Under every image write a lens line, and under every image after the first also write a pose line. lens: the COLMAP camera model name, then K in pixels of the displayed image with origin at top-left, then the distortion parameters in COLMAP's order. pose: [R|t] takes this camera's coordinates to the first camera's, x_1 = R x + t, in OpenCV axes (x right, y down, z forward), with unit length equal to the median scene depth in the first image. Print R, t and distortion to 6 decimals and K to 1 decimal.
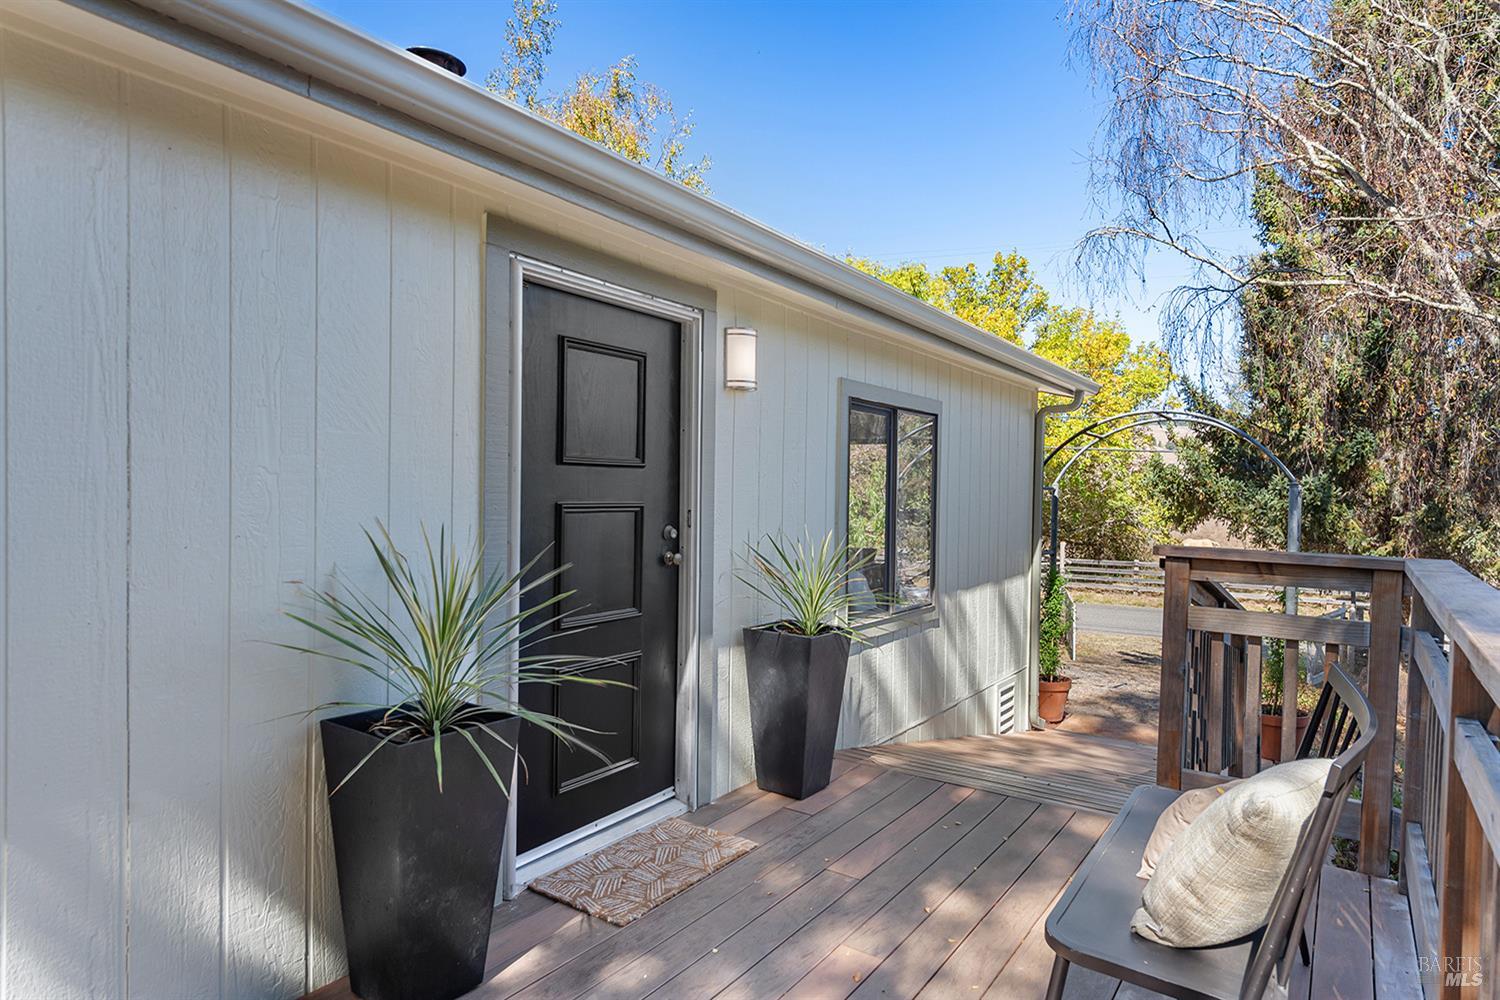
lens RADIAL K [[880.0, 0, 750.0], [0, 880.0, 500.0], [0, 0, 1]] dist [0.002144, 0.000252]
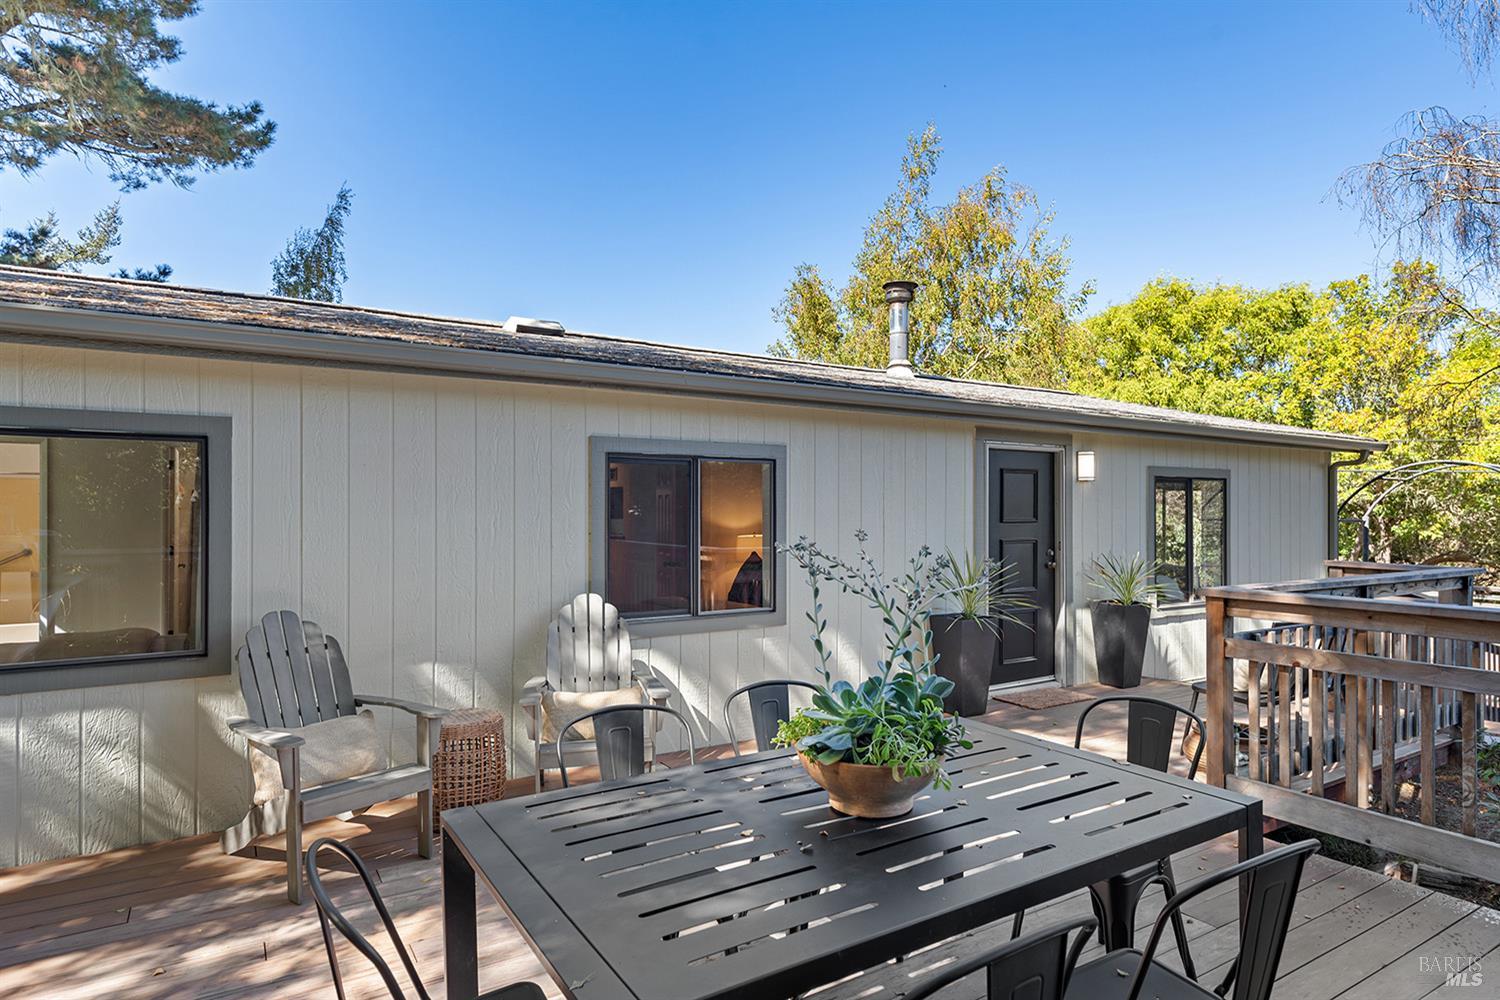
lens RADIAL K [[856.9, 0, 750.0], [0, 856.9, 500.0], [0, 0, 1]] dist [-0.002215, -0.000225]
pose [[0.915834, -0.019395, -0.401088, 0.069800], [0.008696, 0.999557, -0.028476, -0.033912], [0.401462, 0.022592, 0.915597, -1.084154]]
